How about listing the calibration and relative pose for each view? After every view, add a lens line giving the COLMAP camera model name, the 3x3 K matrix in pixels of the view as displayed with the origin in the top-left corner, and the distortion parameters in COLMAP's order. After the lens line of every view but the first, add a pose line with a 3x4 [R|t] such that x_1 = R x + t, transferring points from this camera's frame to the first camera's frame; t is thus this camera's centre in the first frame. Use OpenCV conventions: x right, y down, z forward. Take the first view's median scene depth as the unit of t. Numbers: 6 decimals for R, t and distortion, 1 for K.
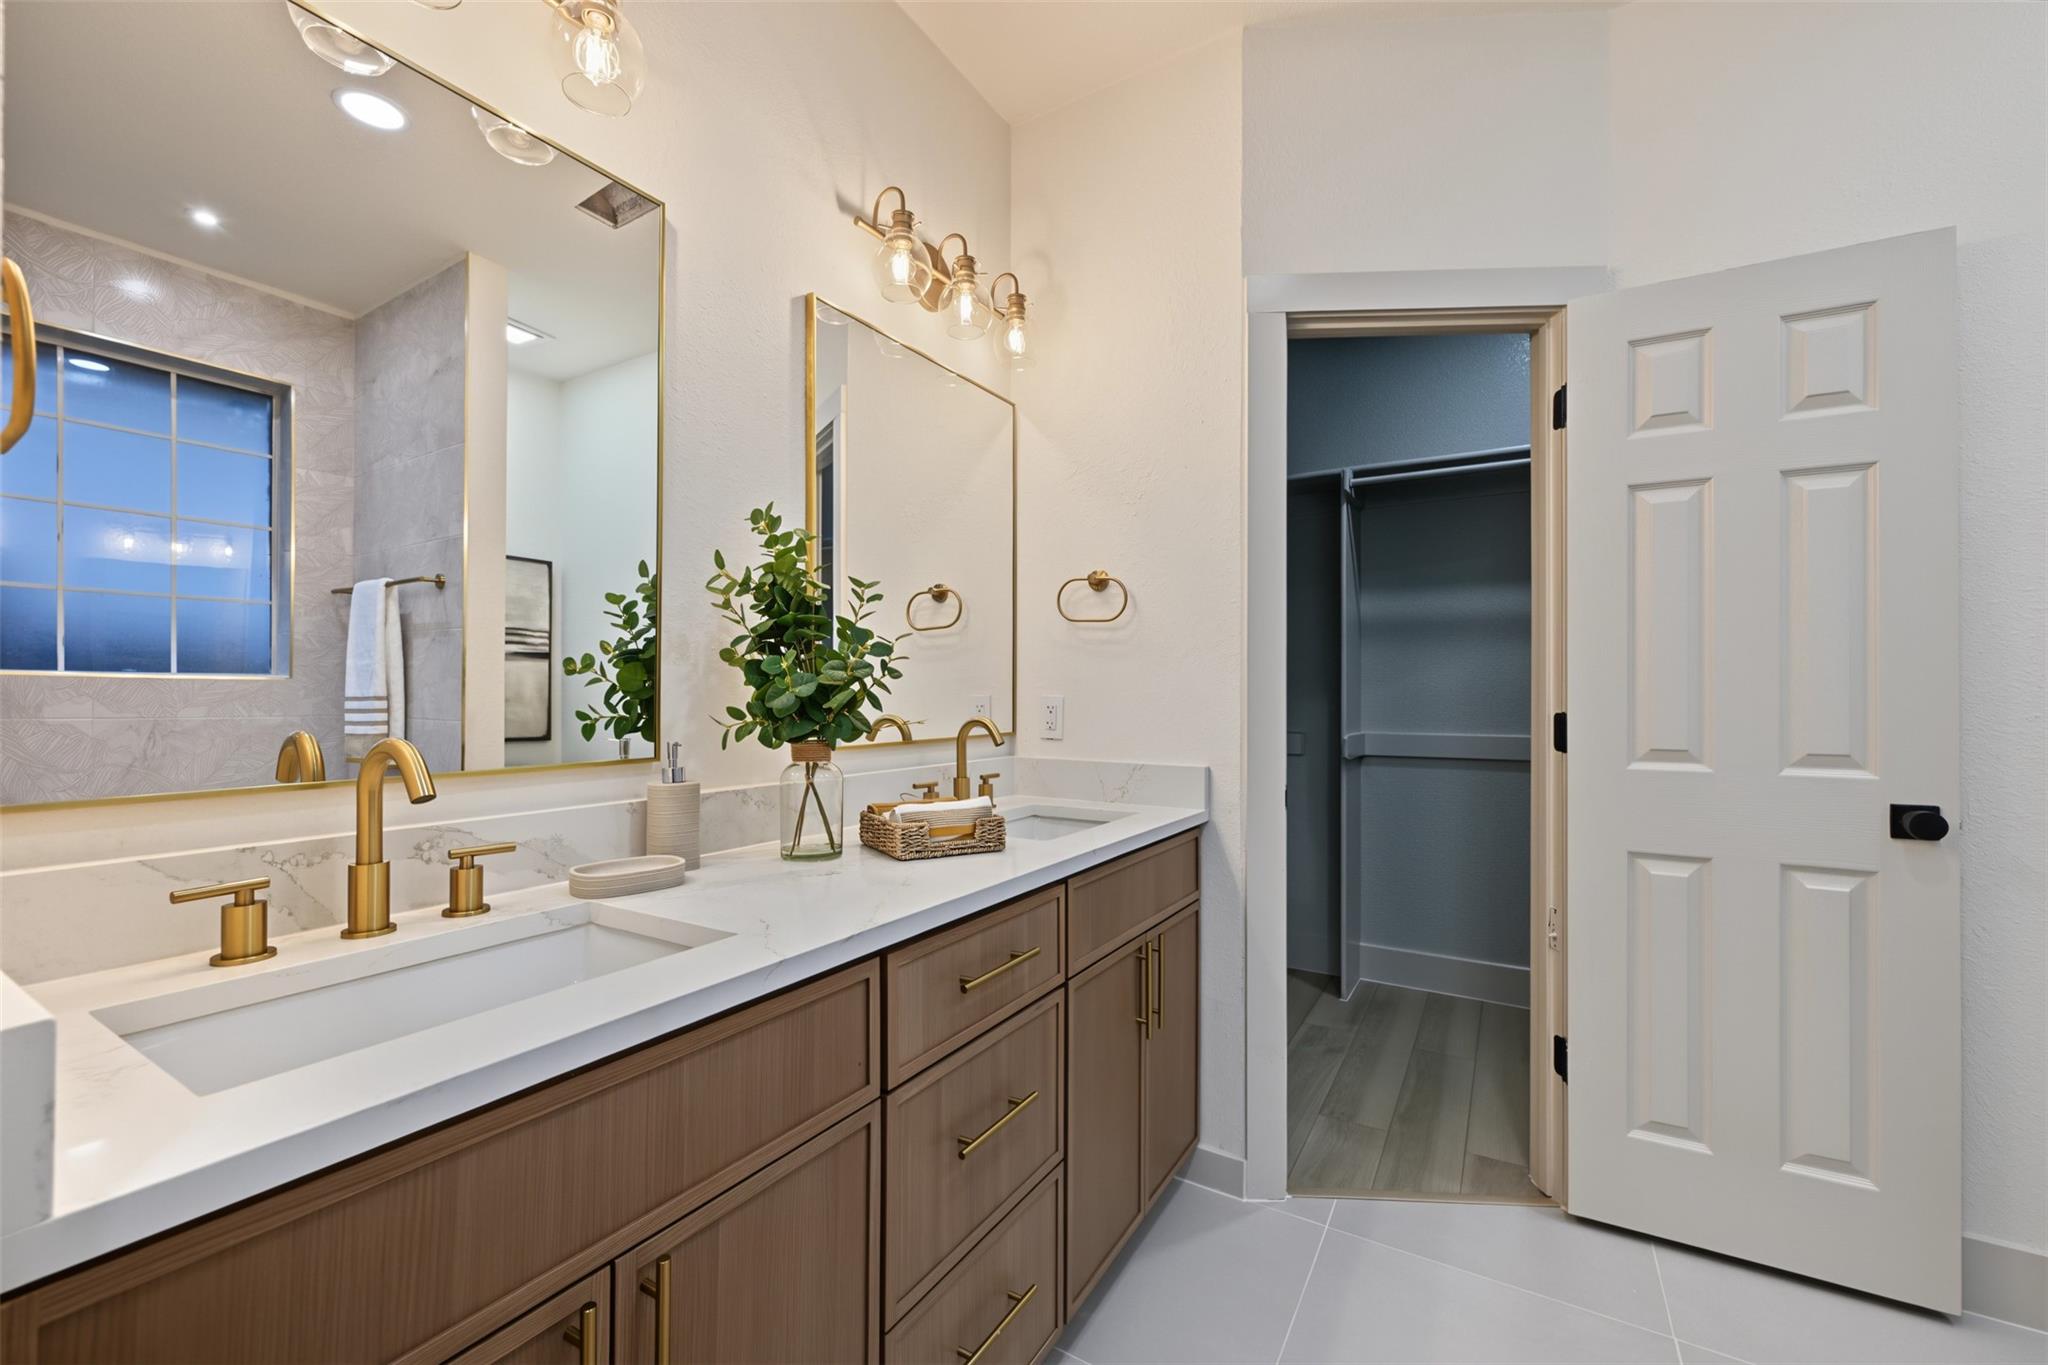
lens RADIAL K [[816.0, 0, 1023.4], [0, 816.0, 688.9], [0, 0, 1]] dist [-0.000364, 0.000311]
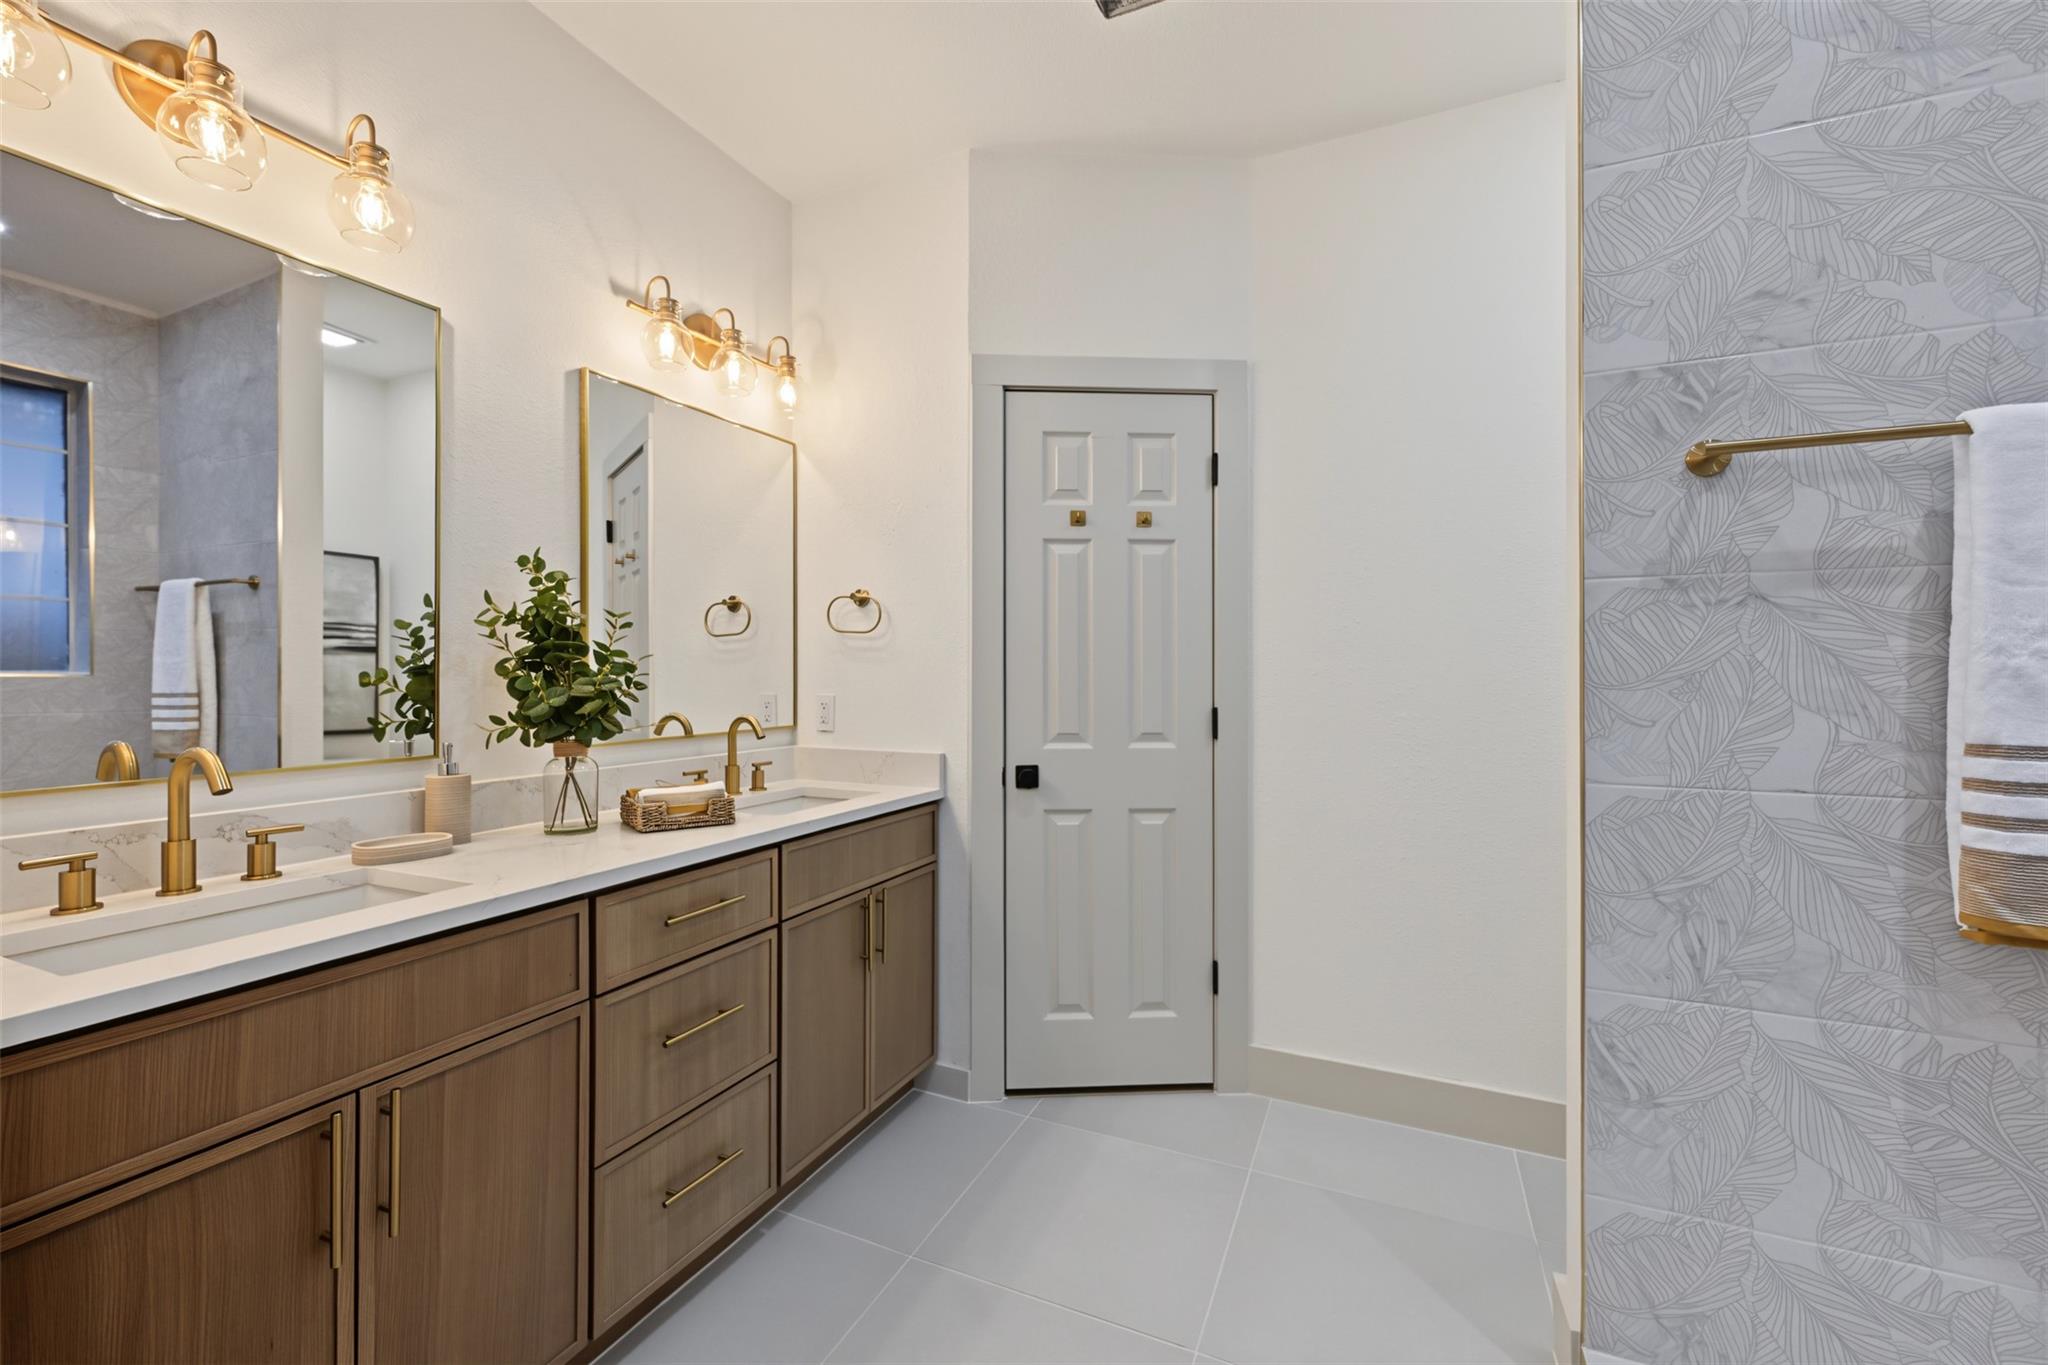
lens RADIAL K [[825.2, 0, 1022.7], [0, 825.2, 675.4], [0, 0, 1]] dist [0.001154, -0.000103]
pose [[0.992793, -0.002653, 0.119815, 0.262041], [0.001697, 0.999966, 0.008078, -0.042113], [-0.119832, -0.007816, 0.992763, -0.324519]]
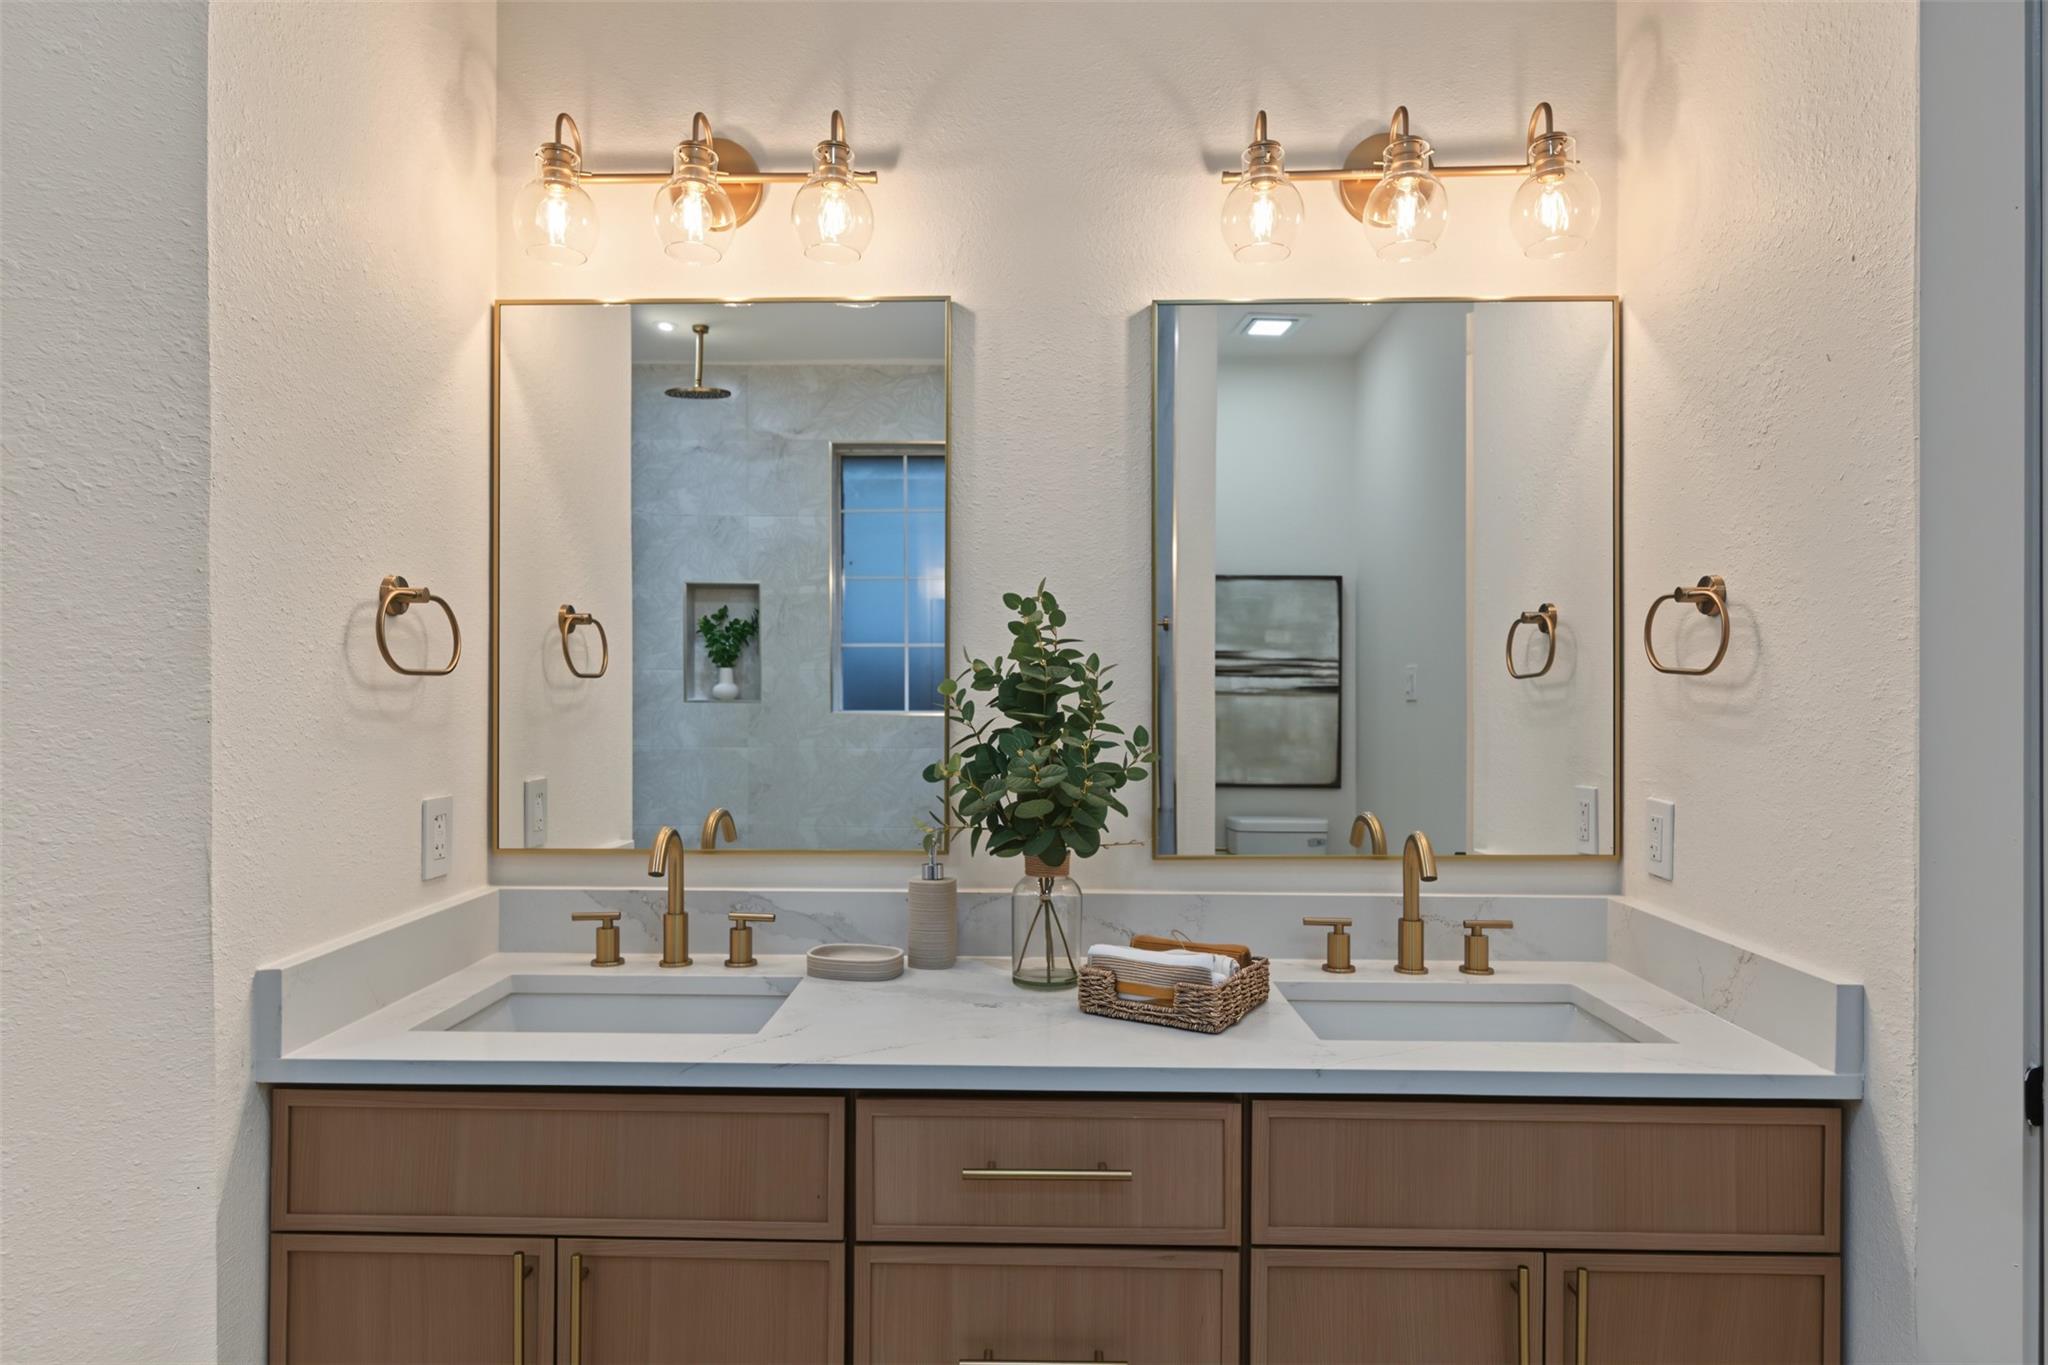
lens RADIAL K [[1131.0, 0, 1028.6], [0, 1131.0, 696.2], [0, 0, 1]] dist [-0.004876, 0.000046]
pose [[0.511834, 0.000954, -0.859084, 0.723031], [0.001546, 0.999997, 0.002032, -0.099202], [0.859083, -0.002368, 0.511830, 0.336891]]
